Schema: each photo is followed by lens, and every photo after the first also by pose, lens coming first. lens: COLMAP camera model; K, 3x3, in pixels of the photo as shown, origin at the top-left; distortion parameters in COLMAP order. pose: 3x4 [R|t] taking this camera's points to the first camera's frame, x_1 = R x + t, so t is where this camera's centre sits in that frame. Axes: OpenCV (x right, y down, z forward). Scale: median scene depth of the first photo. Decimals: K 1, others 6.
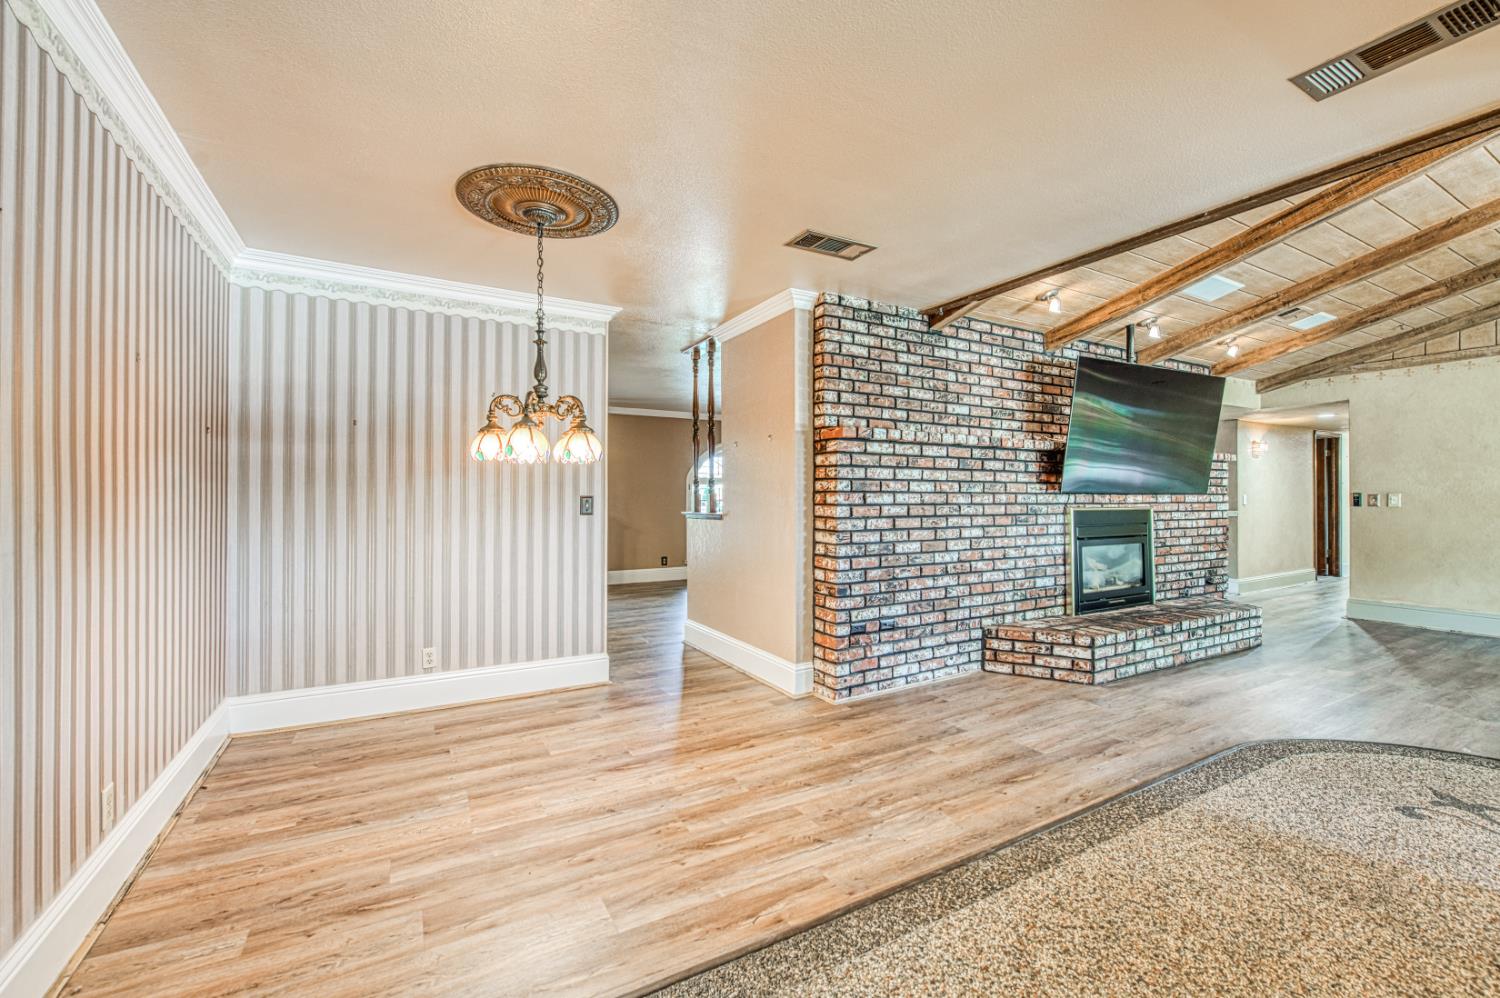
lens RADIAL K [[589.6, 0, 747.7], [0, 589.6, 477.1], [0, 0, 1]] dist [-0.011304, -0.000208]
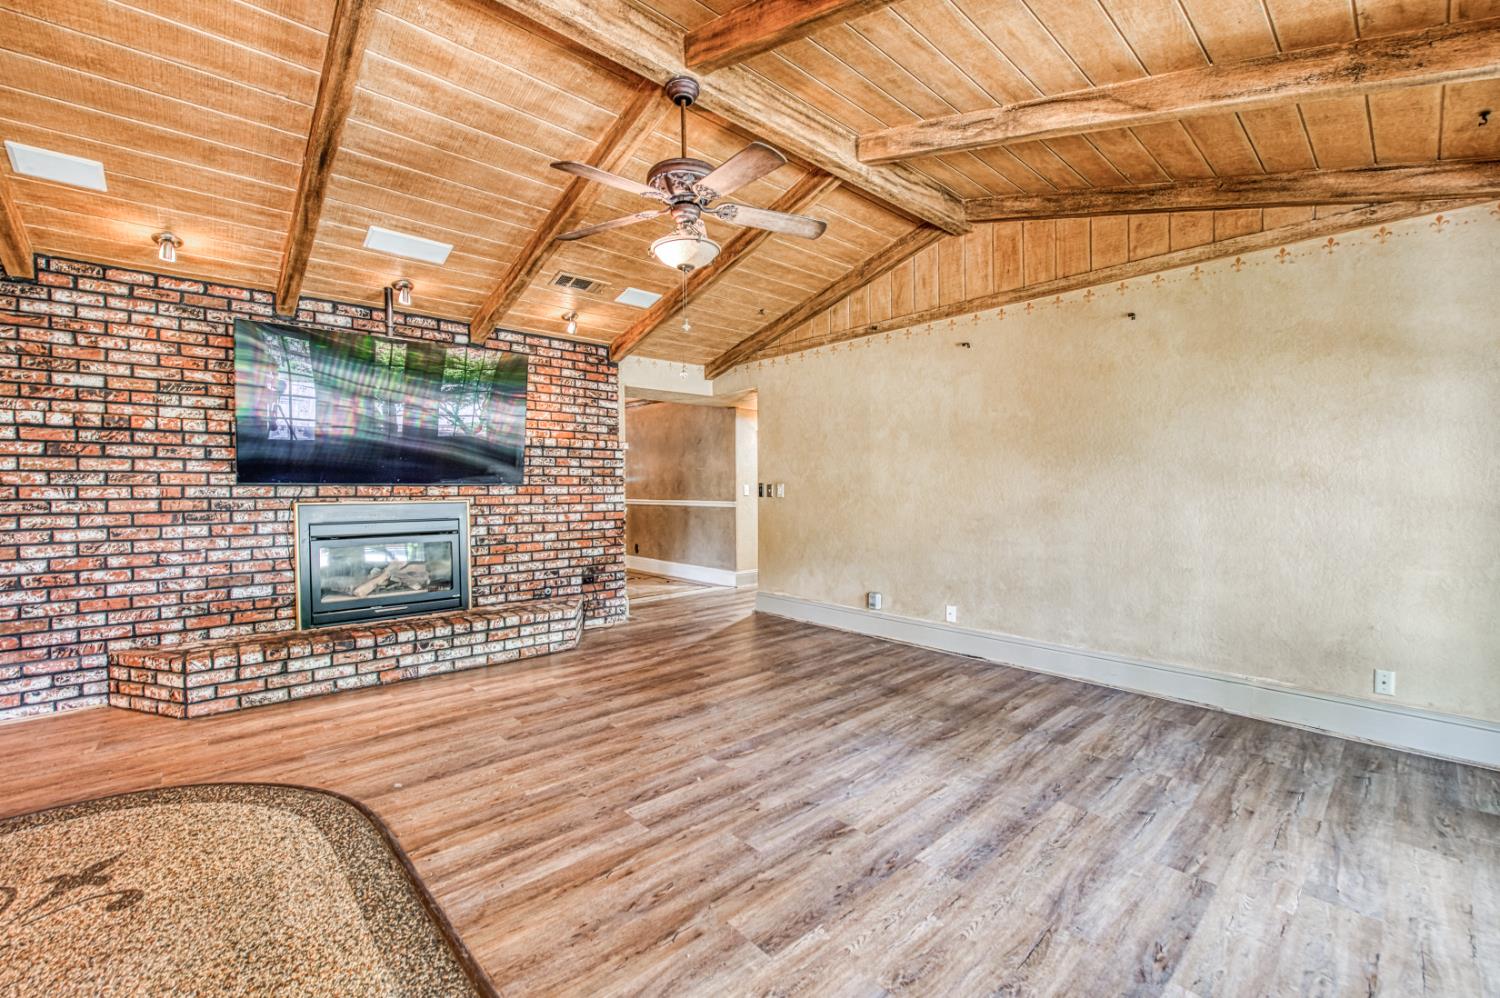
lens RADIAL K [[619.1, 0, 758.4], [0, 619.1, 478.2], [0, 0, 1]] dist [-0.003056, -0.006190]
pose [[0.974907, -0.000689, 0.222612, 1.142188], [-0.004186, 0.999762, 0.021428, -0.004649], [-0.222574, -0.021822, 0.974672, -0.008238]]
